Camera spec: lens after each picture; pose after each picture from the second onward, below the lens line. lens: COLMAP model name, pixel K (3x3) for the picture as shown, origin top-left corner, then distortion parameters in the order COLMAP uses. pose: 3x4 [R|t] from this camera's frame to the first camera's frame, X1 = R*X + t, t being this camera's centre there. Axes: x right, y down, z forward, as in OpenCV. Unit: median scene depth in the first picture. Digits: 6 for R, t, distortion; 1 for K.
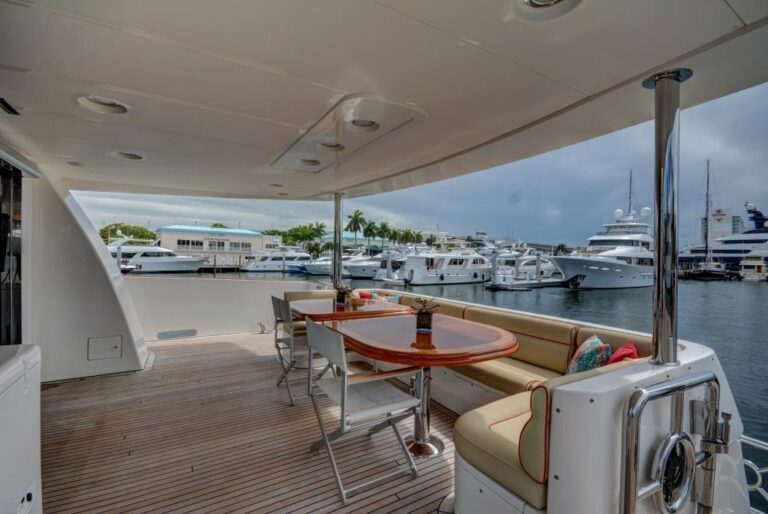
lens RADIAL K [[348.1, 0, 384.0], [0, 348.1, 257.0], [0, 0, 1]] dist [-0.002067, -0.000401]
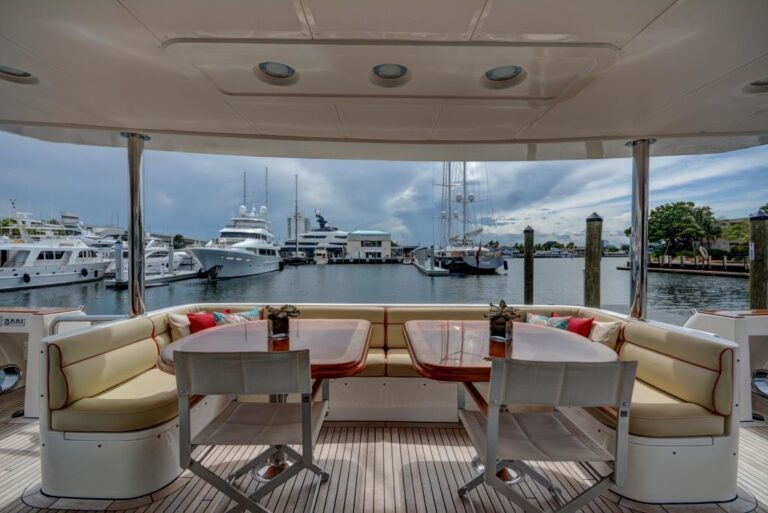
lens RADIAL K [[342.6, 0, 384.0], [0, 342.6, 256.5], [0, 0, 1]] dist [-0.002797, -0.000494]
pose [[0.518380, -0.023777, 0.854820, -0.039176], [0.001831, 0.999642, 0.026695, -0.001263], [-0.855148, -0.012273, 0.518238, 0.039761]]
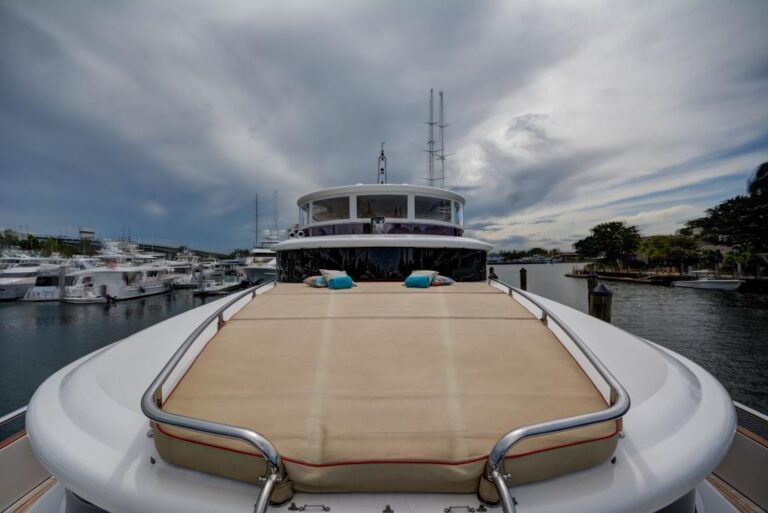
lens RADIAL K [[348.1, 0, 384.0], [0, 348.1, 256.5], [0, 0, 1]] dist [-0.002067, -0.000401]
pose [[0.502030, -0.014500, 0.864729, -0.342392], [0.012798, 0.999875, 0.009336, -0.038736], [-0.864756, 0.006380, 0.502152, -0.142074]]
